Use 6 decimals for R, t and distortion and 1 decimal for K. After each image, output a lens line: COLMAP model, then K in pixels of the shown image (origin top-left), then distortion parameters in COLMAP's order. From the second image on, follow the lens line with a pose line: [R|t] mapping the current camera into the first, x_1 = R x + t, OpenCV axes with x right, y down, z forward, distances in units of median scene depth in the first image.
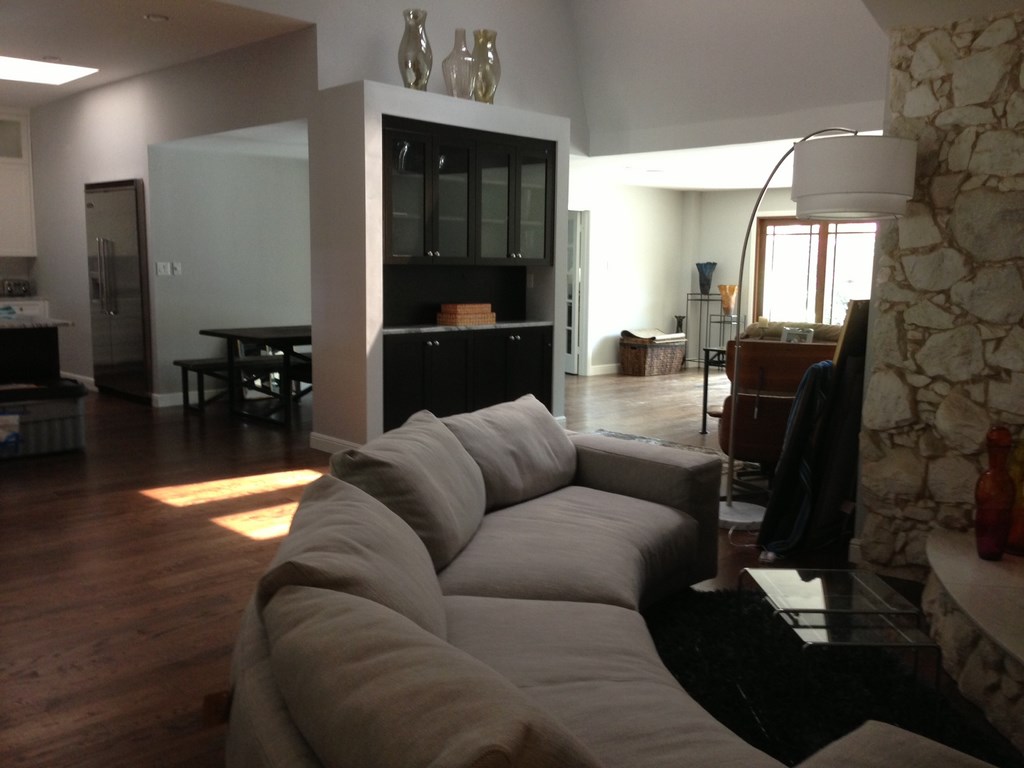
lens RADIAL K [[942.9, 0, 512.0], [0, 942.9, 384.0], [0, 0, 1]] dist [0.105067, -0.166181]
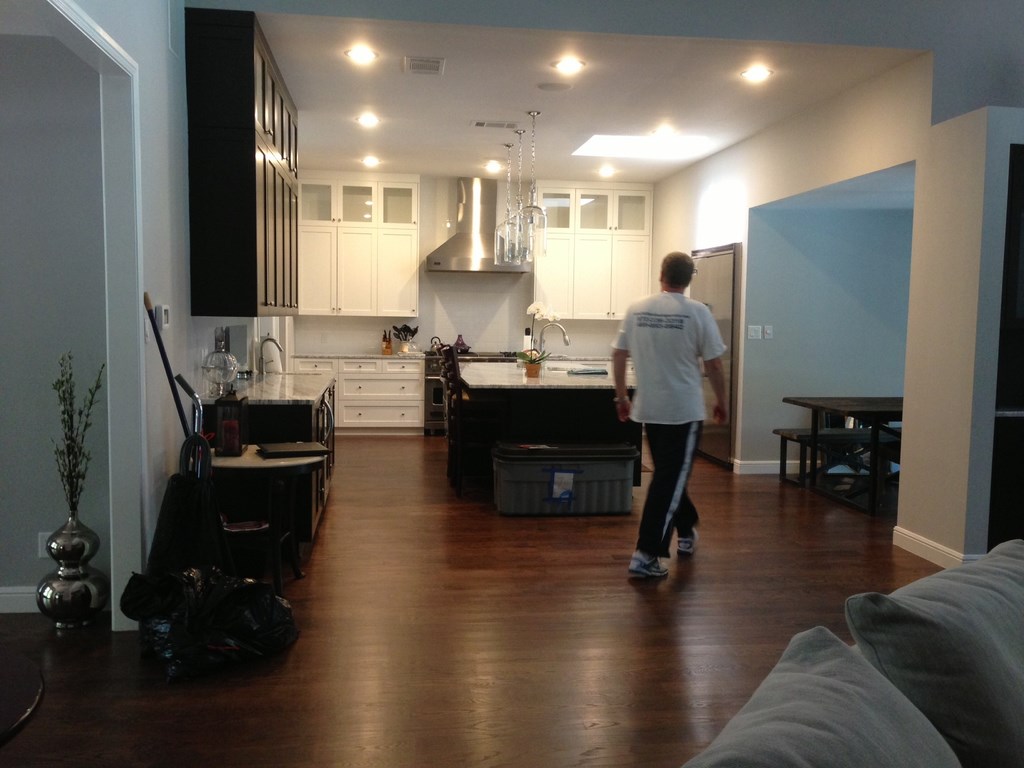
lens RADIAL K [[937.3, 0, 512.0], [0, 937.3, 384.0], [0, 0, 1]] dist [0.110155, -0.182633]
pose [[0.802534, 0.043043, -0.595051, 0.011904], [-0.080811, 0.996045, -0.036939, -0.016236], [0.591108, 0.077731, 0.802838, 0.107160]]
